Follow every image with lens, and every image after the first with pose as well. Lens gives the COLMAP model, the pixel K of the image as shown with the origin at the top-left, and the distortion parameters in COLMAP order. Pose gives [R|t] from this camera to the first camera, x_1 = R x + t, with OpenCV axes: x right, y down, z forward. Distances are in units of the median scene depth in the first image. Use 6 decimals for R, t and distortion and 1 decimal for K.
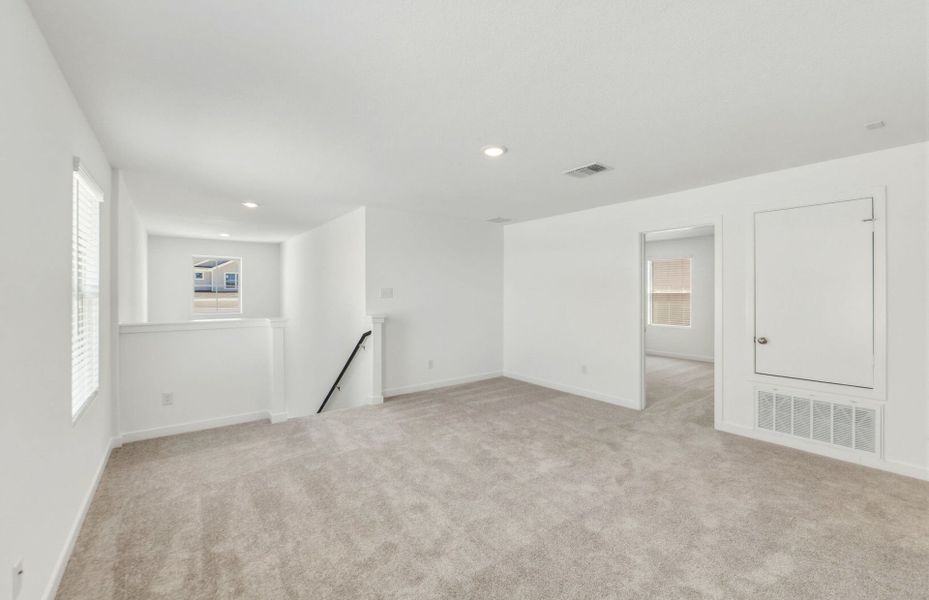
lens RADIAL K [[388.3, 0, 466.3], [0, 388.3, 294.2], [0, 0, 1]] dist [0.000223, 0.000005]
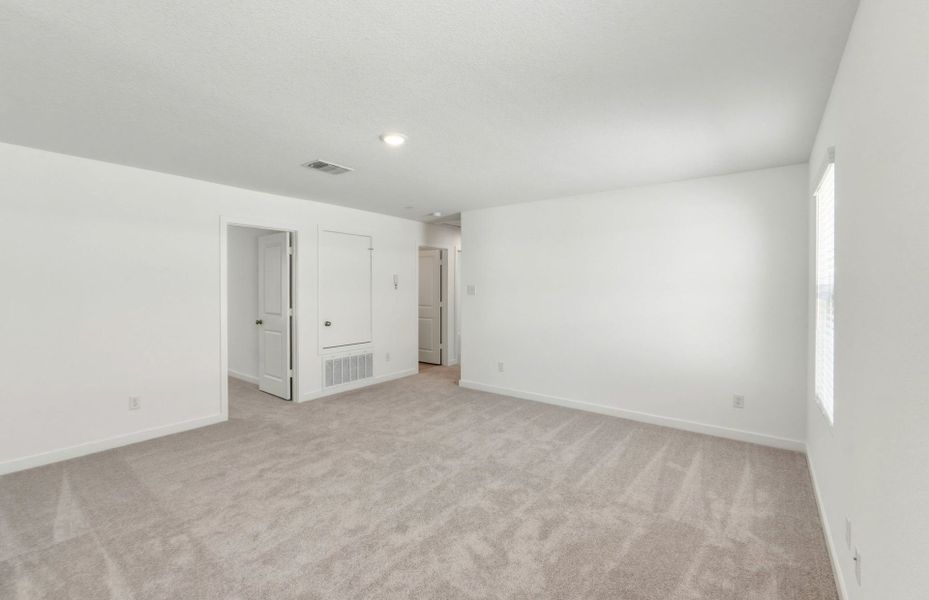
lens RADIAL K [[388.3, 0, 466.3], [0, 388.3, 294.2], [0, 0, 1]] dist [0.000223, 0.000005]
pose [[-0.249562, -0.005186, 0.968345, -0.668520], [0.001047, 0.999984, 0.005625, 0.015218], [-0.968358, 0.002418, -0.249552, 0.876448]]
